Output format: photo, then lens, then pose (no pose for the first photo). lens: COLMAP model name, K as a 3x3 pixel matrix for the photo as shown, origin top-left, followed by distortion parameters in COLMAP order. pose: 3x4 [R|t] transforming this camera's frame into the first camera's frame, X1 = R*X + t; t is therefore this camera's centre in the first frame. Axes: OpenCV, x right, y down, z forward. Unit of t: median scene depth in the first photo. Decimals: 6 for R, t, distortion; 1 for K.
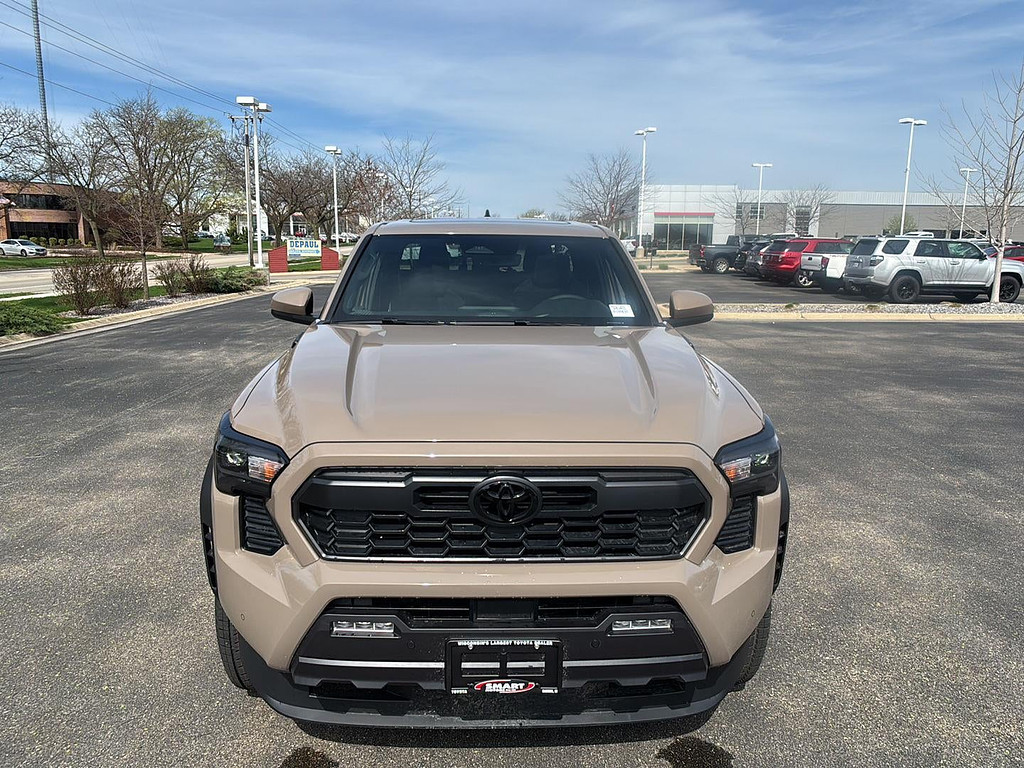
lens RADIAL K [[741.4, 0, 510.0], [0, 741.4, 381.9], [0, 0, 1]] dist [-0.019117, 0.000472]
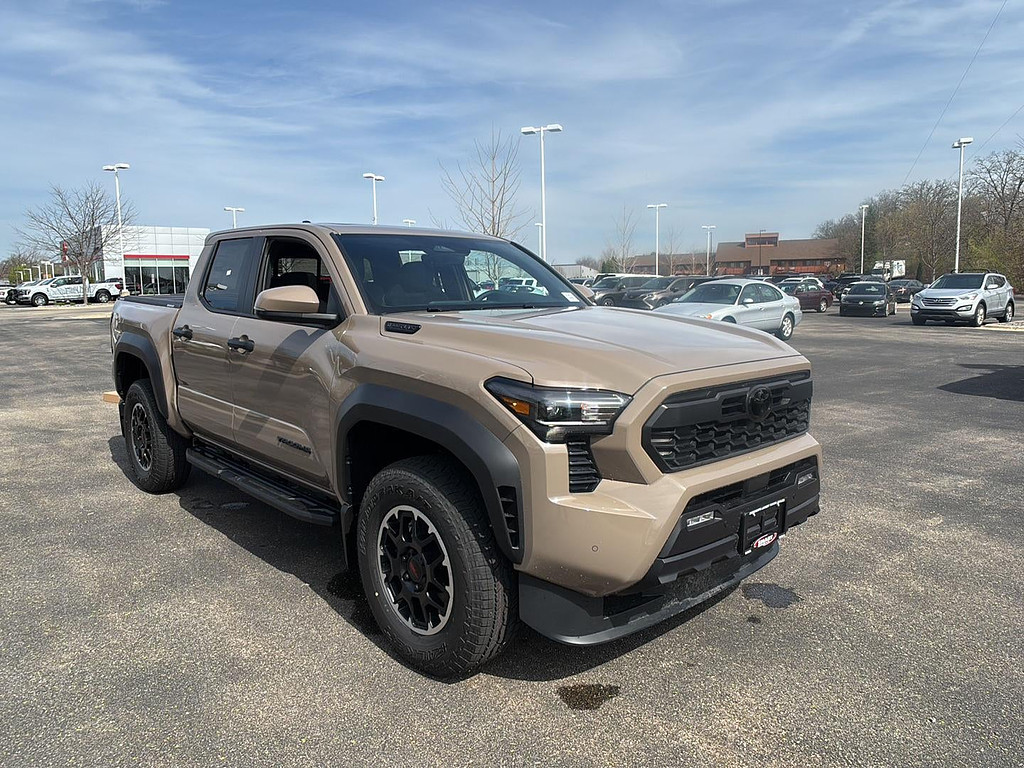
lens RADIAL K [[741.4, 0, 503.0], [0, 741.4, 378.4], [0, 0, 1]] dist [-0.019117, 0.000472]
pose [[0.759795, -0.096622, 0.642943, -0.637191], [0.138160, 0.990305, -0.014446, 0.035152], [-0.635314, 0.099804, 0.765778, 0.119387]]
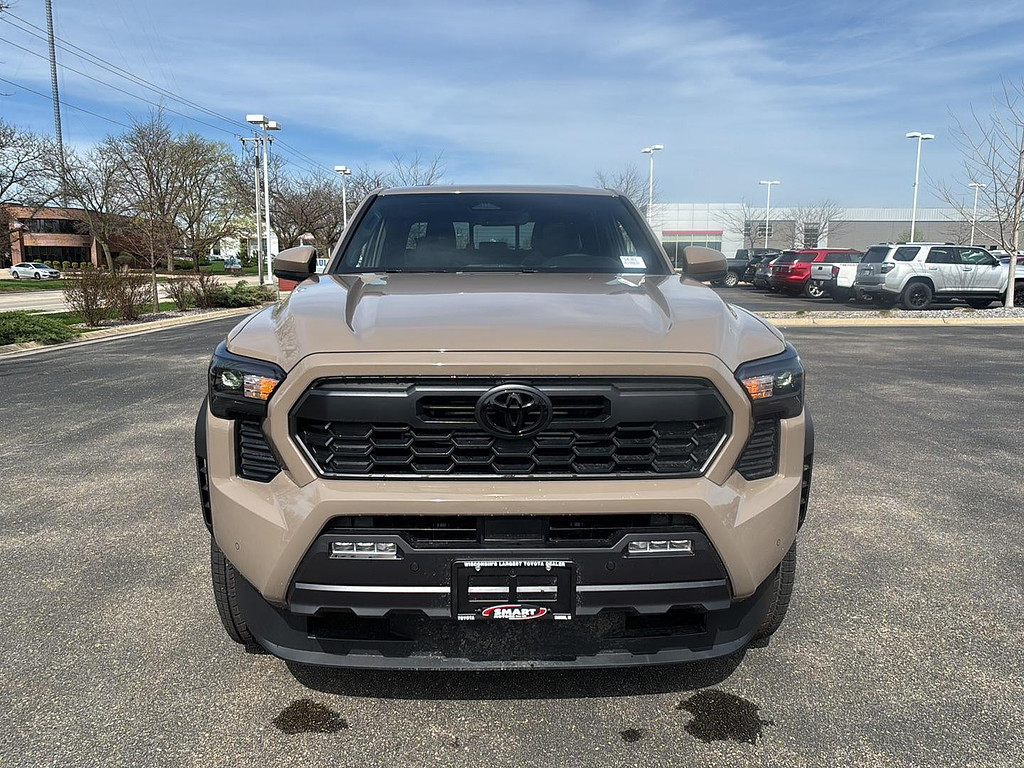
lens RADIAL K [[741.4, 0, 508.9], [0, 741.4, 382.4], [0, 0, 1]] dist [-0.019117, 0.000472]
pose [[0.999871, -0.007920, -0.013967, 0.000627], [0.007479, 0.999479, -0.031384, 0.078036], [0.014209, 0.031276, 0.999410, 0.028187]]
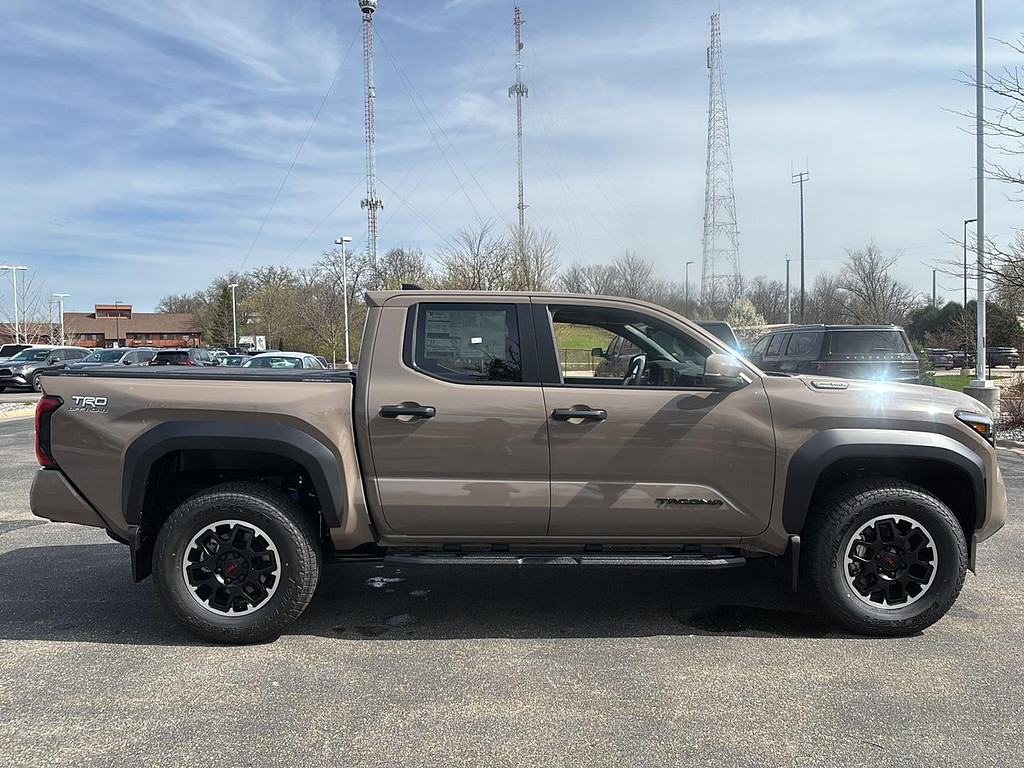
lens RADIAL K [[741.4, 0, 493.8], [0, 741.4, 386.3], [0, 0, 1]] dist [-0.019117, 0.000472]
pose [[-0.004385, -0.051466, 0.998665, -1.205903], [0.193116, 0.979832, 0.051343, -0.177694], [-0.981166, 0.193083, 0.005643, 1.195086]]
